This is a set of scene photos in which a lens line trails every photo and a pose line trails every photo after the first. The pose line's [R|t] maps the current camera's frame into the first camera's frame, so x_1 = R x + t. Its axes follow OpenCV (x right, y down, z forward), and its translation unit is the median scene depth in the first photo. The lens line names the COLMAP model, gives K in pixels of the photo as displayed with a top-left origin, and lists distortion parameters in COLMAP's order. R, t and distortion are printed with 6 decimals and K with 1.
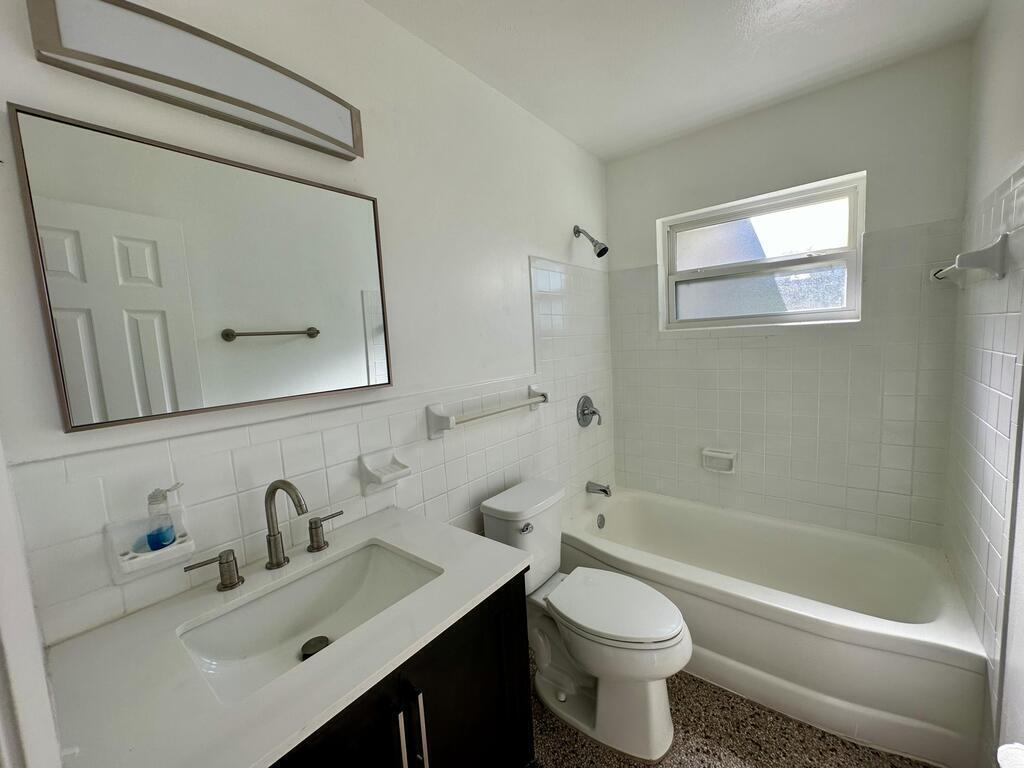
lens RADIAL K [[411.5, 0, 511.7], [0, 411.5, 386.3], [0, 0, 1]] dist [-0.001889, 0.000470]
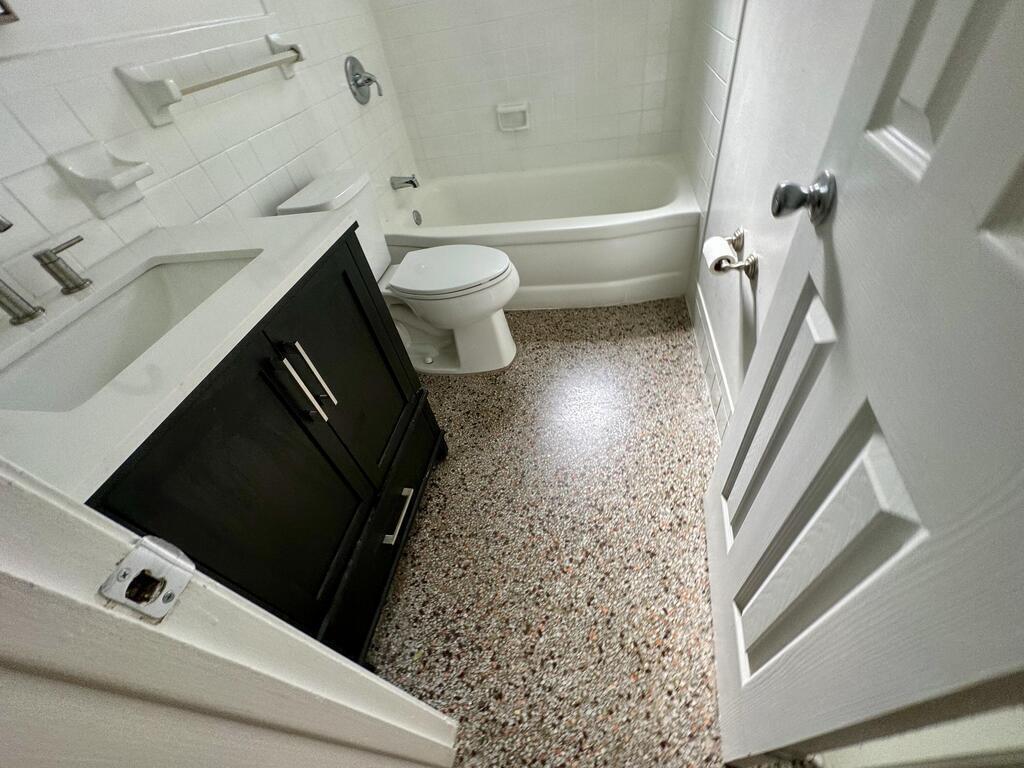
lens RADIAL K [[411.5, 0, 513.8], [0, 411.5, 385.1], [0, 0, 1]] dist [-0.001889, 0.000470]
pose [[0.869292, -0.396211, 0.295547, -0.044448], [0.152699, 0.783920, 0.601792, 0.139773], [-0.470121, -0.478003, 0.741956, -0.026322]]
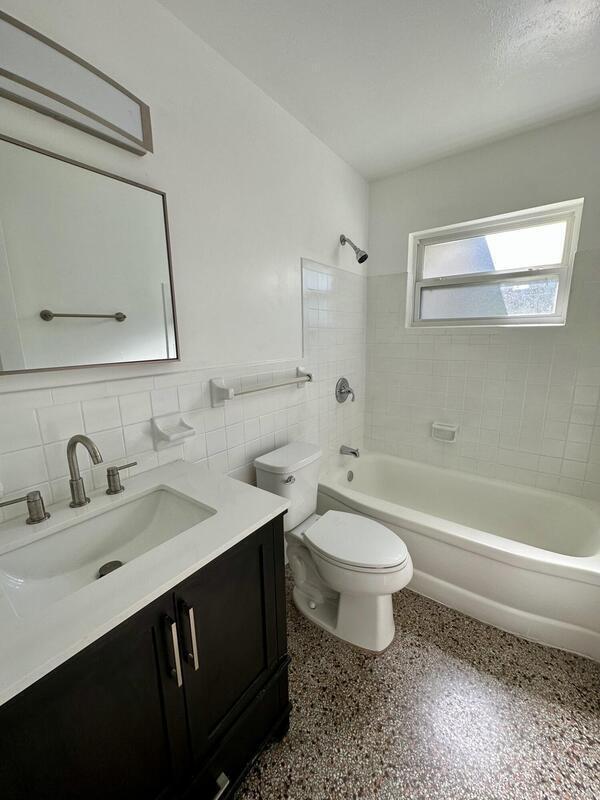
lens RADIAL K [[321.5, 0, 299.1], [0, 321.5, 402.6], [0, 0, 1]] dist [-0.001889, 0.000470]
pose [[0.998797, 0.033376, 0.035931, 0.020705], [-0.036665, 0.994787, 0.095156, 0.015172], [-0.032568, -0.096359, 0.994814, 0.043207]]
